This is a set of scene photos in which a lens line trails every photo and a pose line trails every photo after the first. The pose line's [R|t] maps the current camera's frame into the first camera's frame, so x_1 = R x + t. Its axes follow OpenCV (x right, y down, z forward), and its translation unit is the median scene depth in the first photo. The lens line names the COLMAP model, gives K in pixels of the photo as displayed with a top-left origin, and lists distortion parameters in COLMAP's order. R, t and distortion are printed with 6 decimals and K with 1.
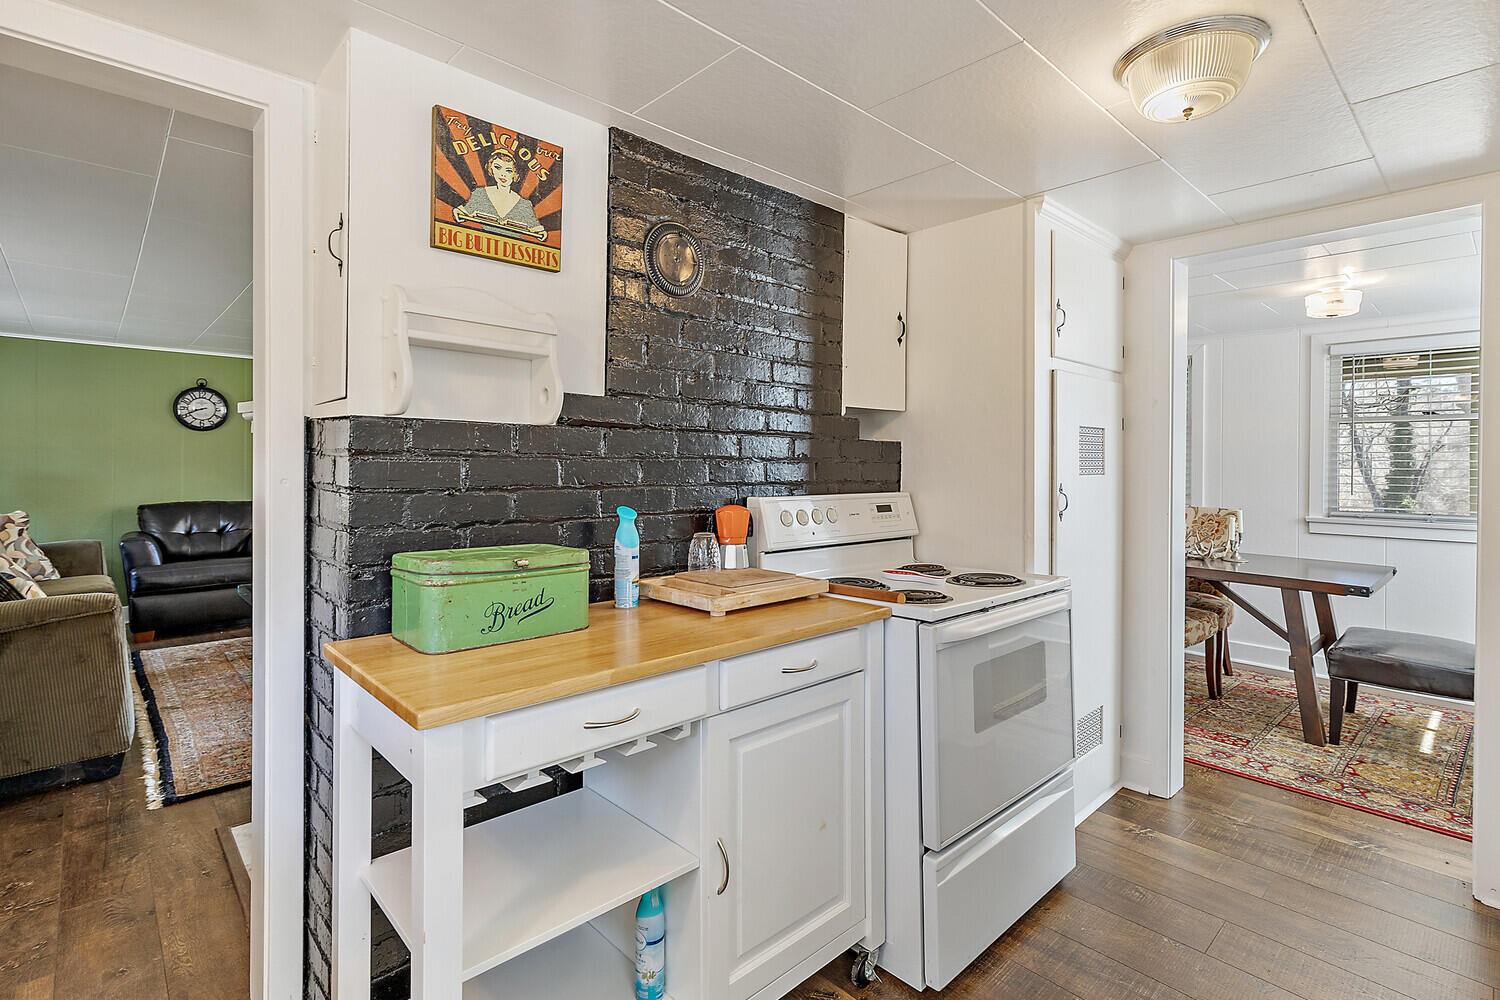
lens RADIAL K [[695.1, 0, 760.9], [0, 695.1, 459.7], [0, 0, 1]] dist [0.003573, 0.000907]
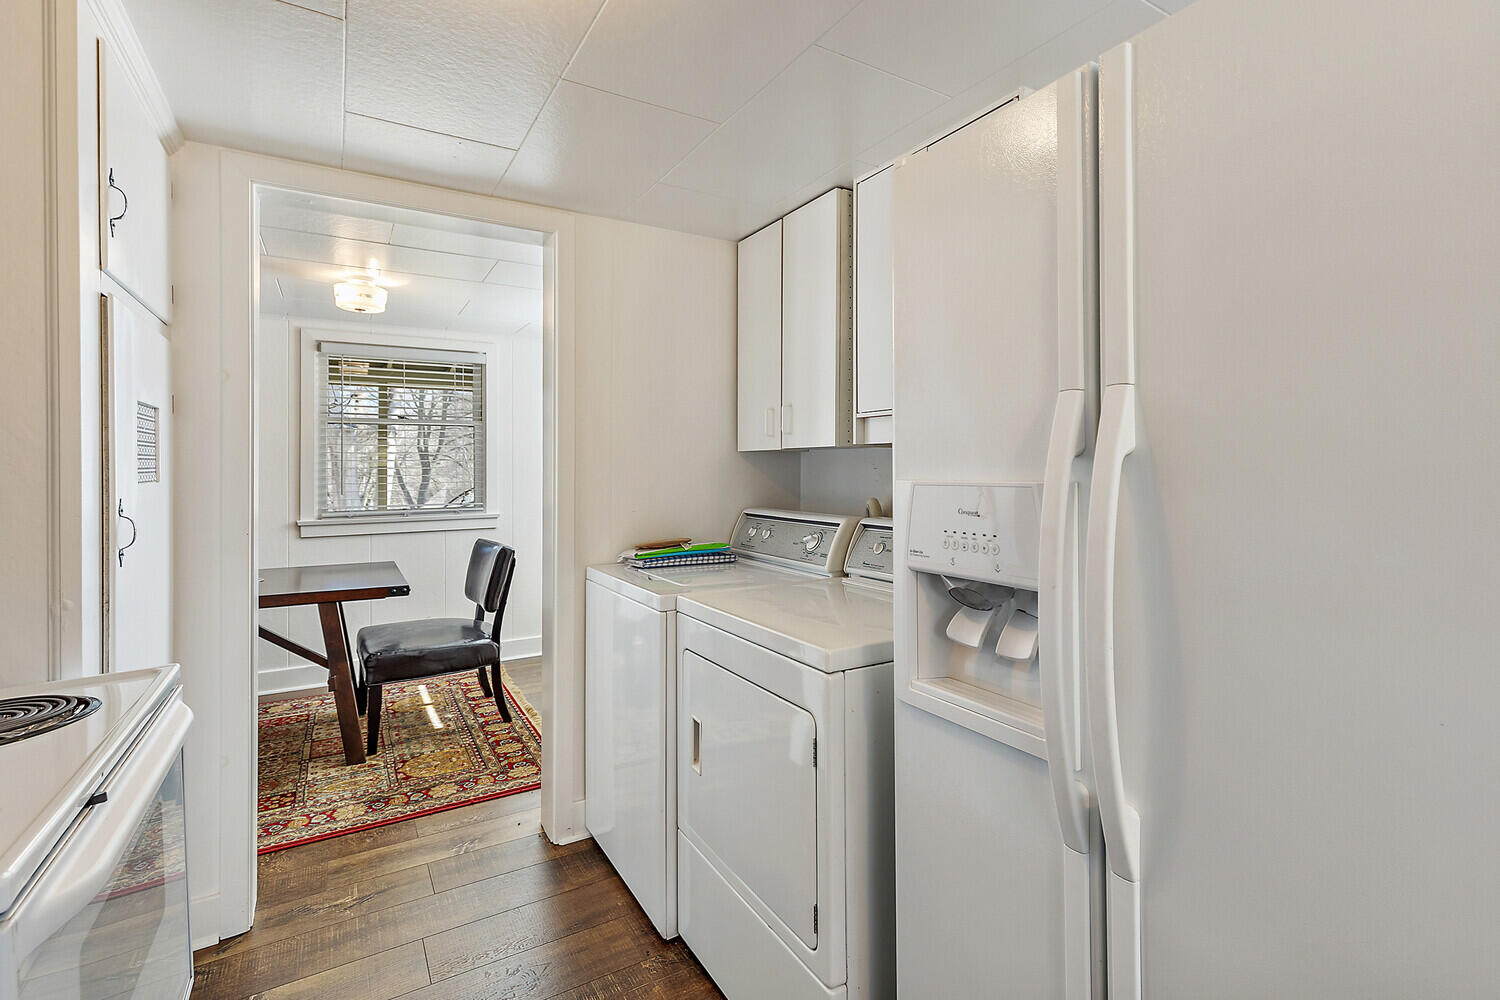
lens RADIAL K [[695.1, 0, 760.9], [0, 695.1, 459.7], [0, 0, 1]] dist [0.003573, 0.000907]
pose [[0.202058, 0.000367, 0.979373, -0.011754], [0.002834, 0.999996, -0.000959, 0.003426], [-0.979369, 0.002969, 0.202056, 0.291512]]
